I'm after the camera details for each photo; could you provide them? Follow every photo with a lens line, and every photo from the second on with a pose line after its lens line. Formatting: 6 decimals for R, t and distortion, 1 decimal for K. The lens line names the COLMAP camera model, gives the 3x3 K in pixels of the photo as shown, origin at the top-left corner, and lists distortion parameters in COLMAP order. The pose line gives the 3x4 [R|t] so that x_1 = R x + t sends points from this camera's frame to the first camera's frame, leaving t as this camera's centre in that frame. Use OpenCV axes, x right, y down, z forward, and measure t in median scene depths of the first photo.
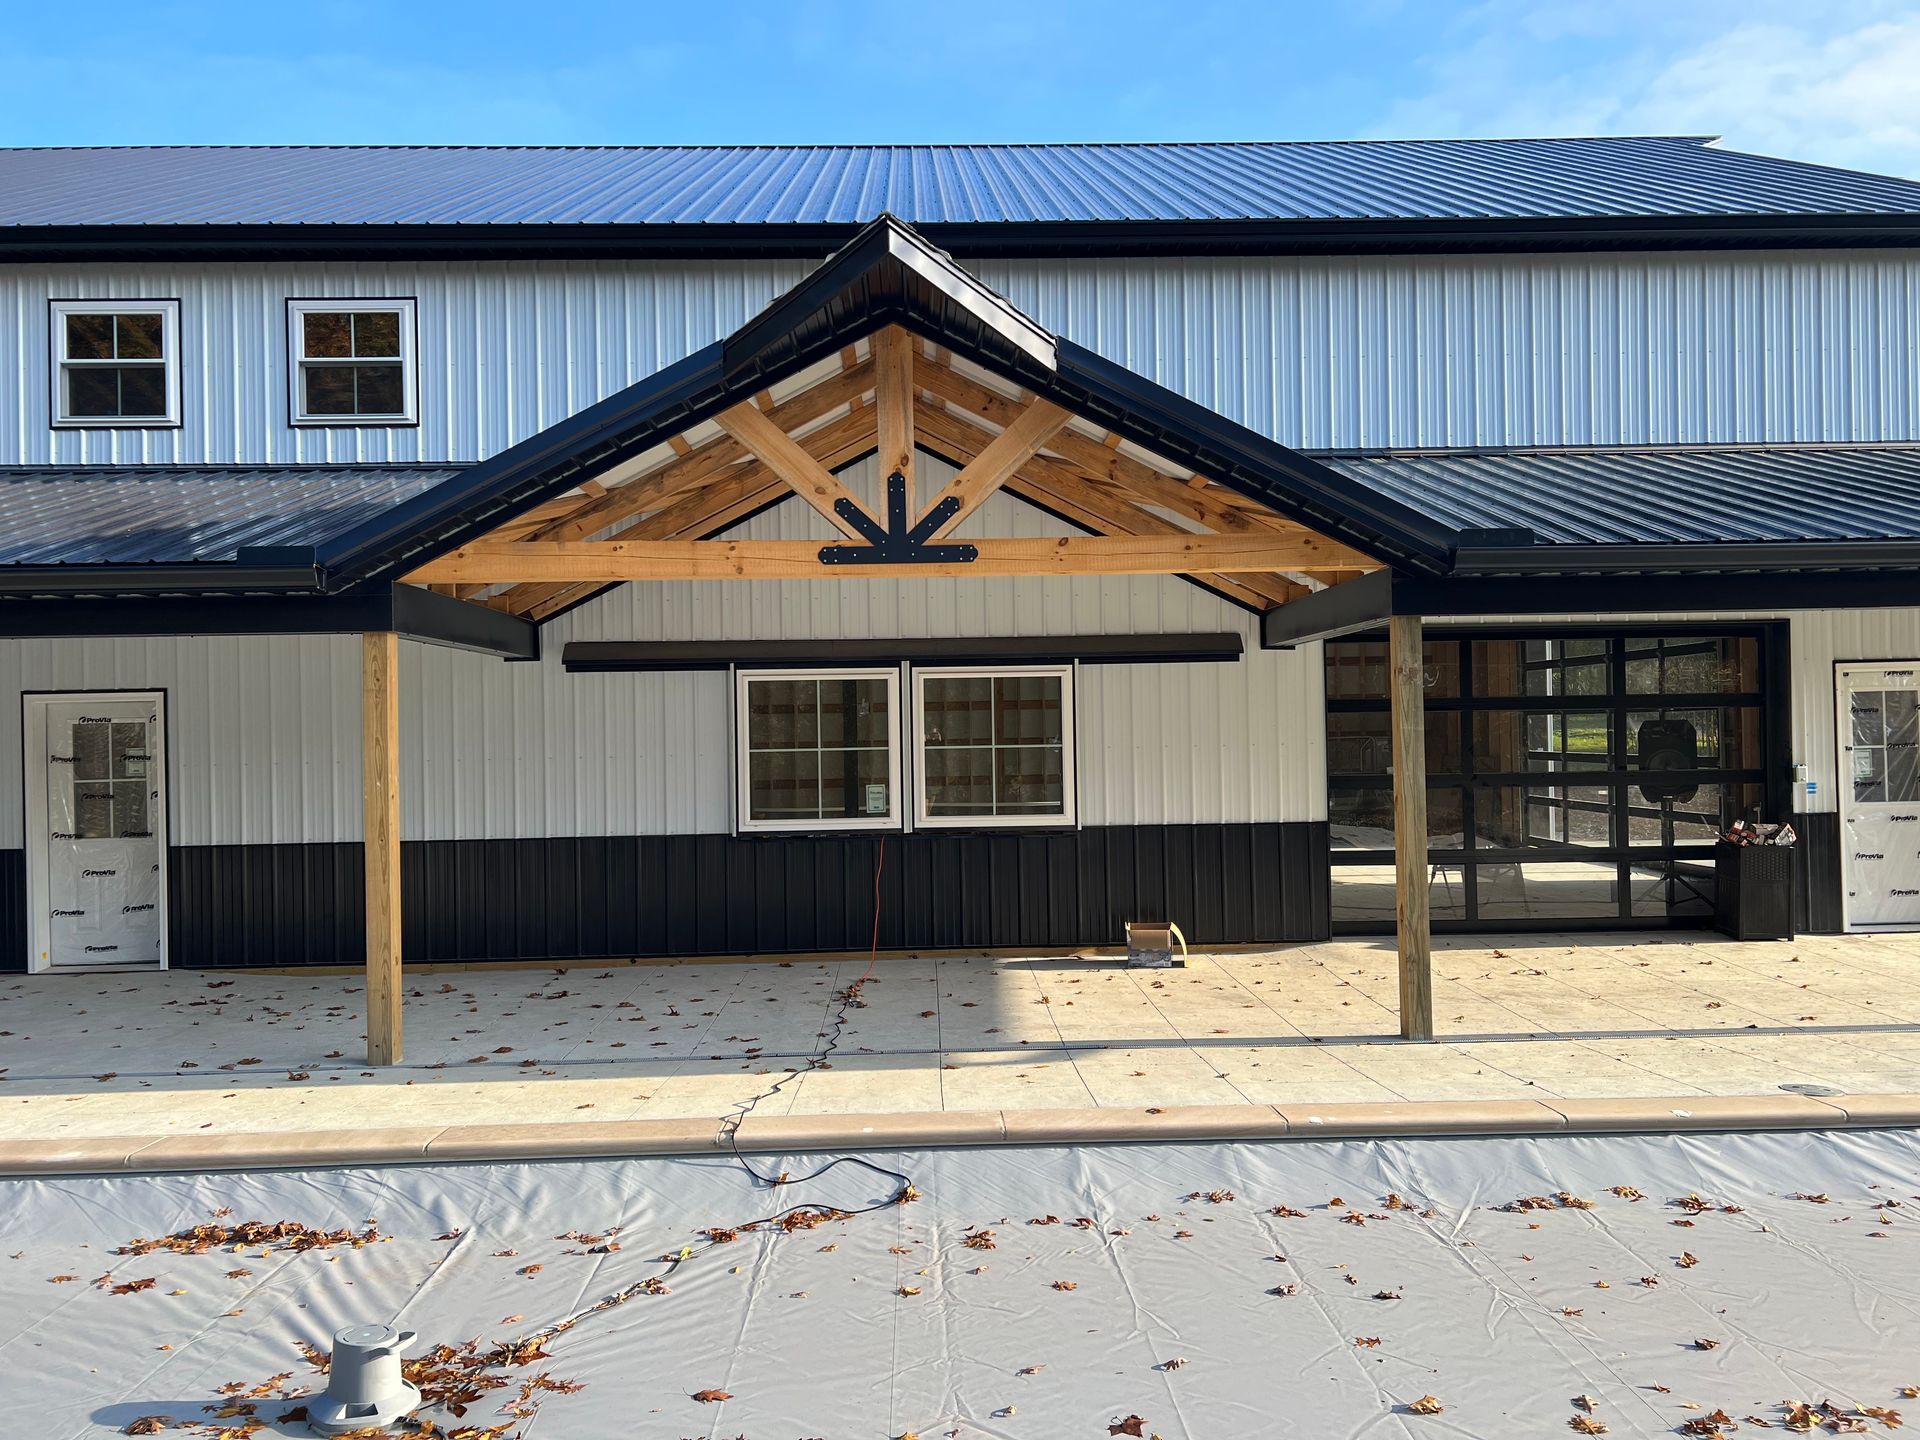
lens RADIAL K [[1423.3, 0, 962.1], [0, 1423.3, 732.0], [0, 0, 1]] dist [0.023476, -0.005784]
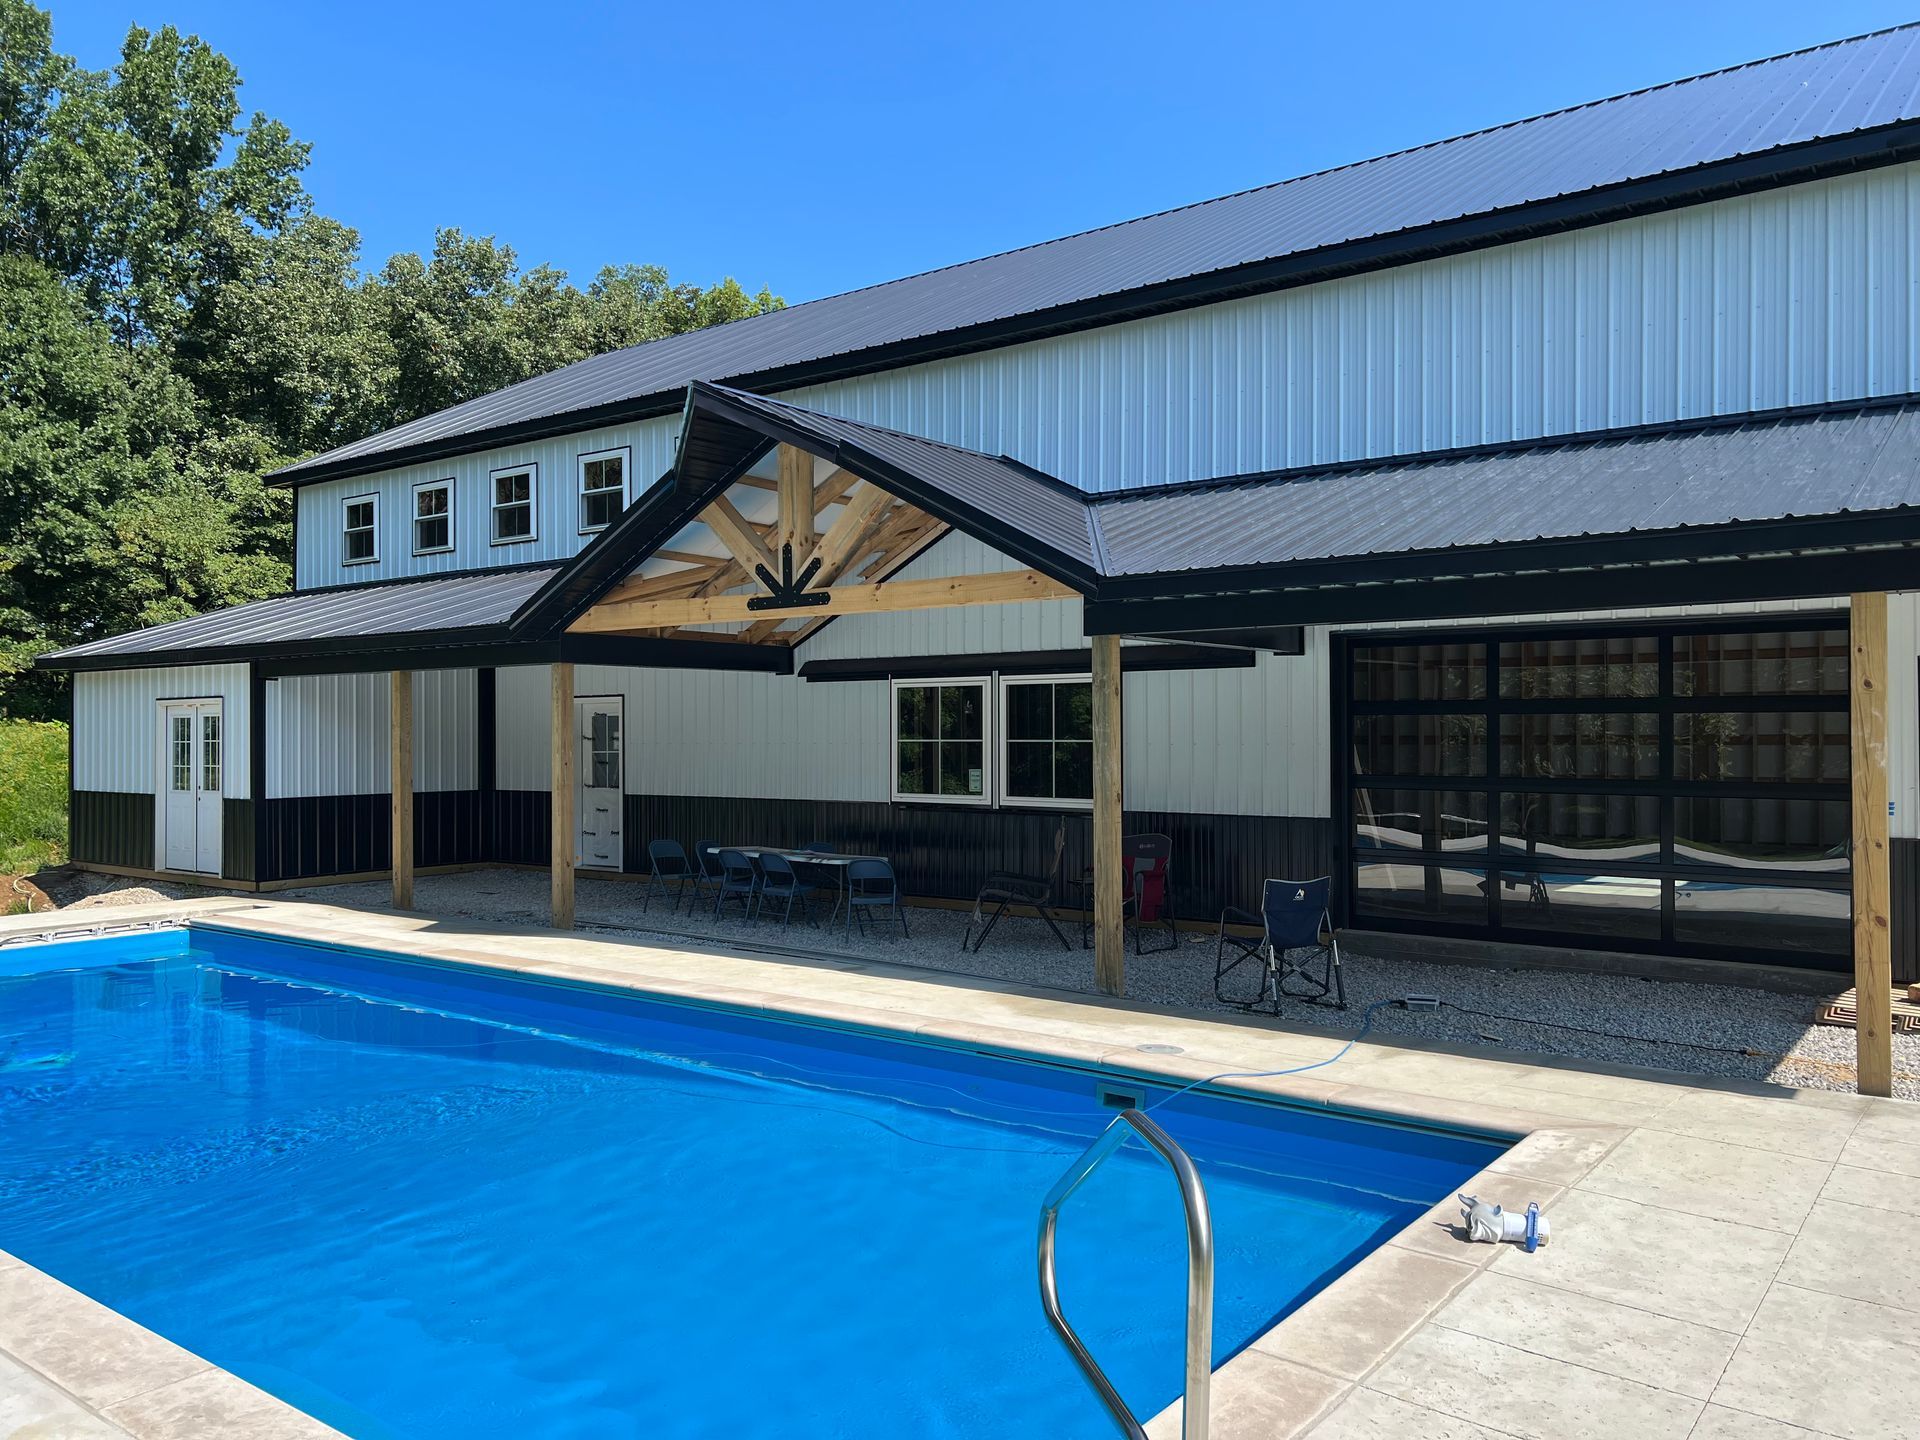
lens RADIAL K [[1423.3, 0, 962.1], [0, 1423.3, 732.0], [0, 0, 1]] dist [0.023476, -0.005784]
pose [[0.783623, 0.014405, -0.621070, 0.713565], [-0.010052, 0.999894, 0.010510, -0.008845], [0.621156, -0.001993, 0.783685, 0.002260]]
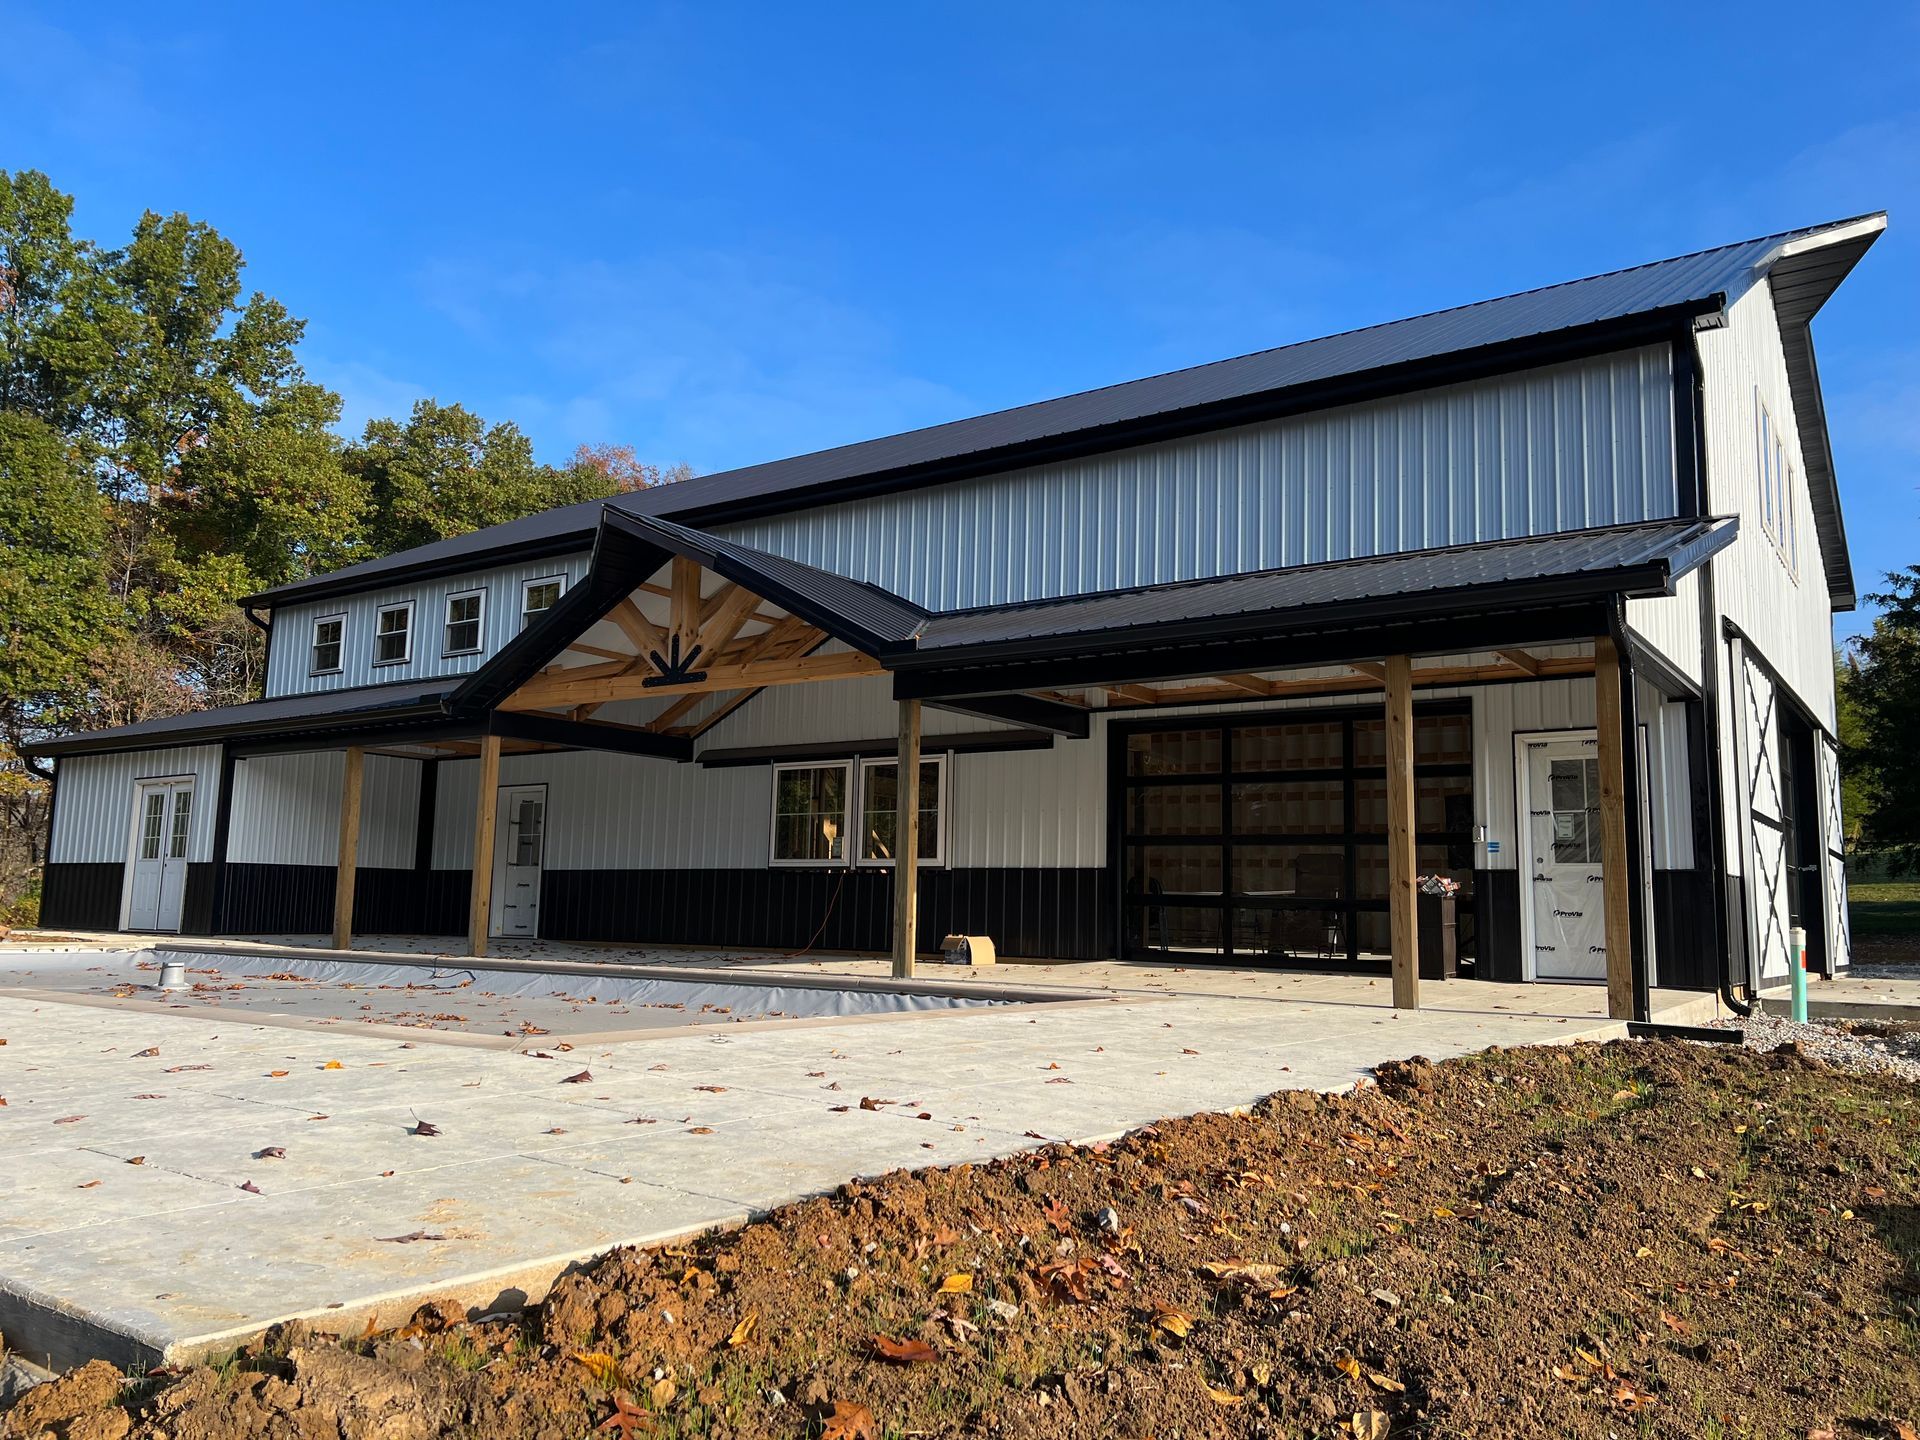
lens RADIAL K [[1421.2, 0, 960.0], [0, 1421.2, 720.0], [0, 0, 1]] dist [0.012516, 0.000723]
pose [[0.801145, -0.044219, -0.596835, 0.943865], [-0.034906, 0.992116, -0.120360, 0.090532], [0.597452, 0.117259, 0.793286, -0.126689]]
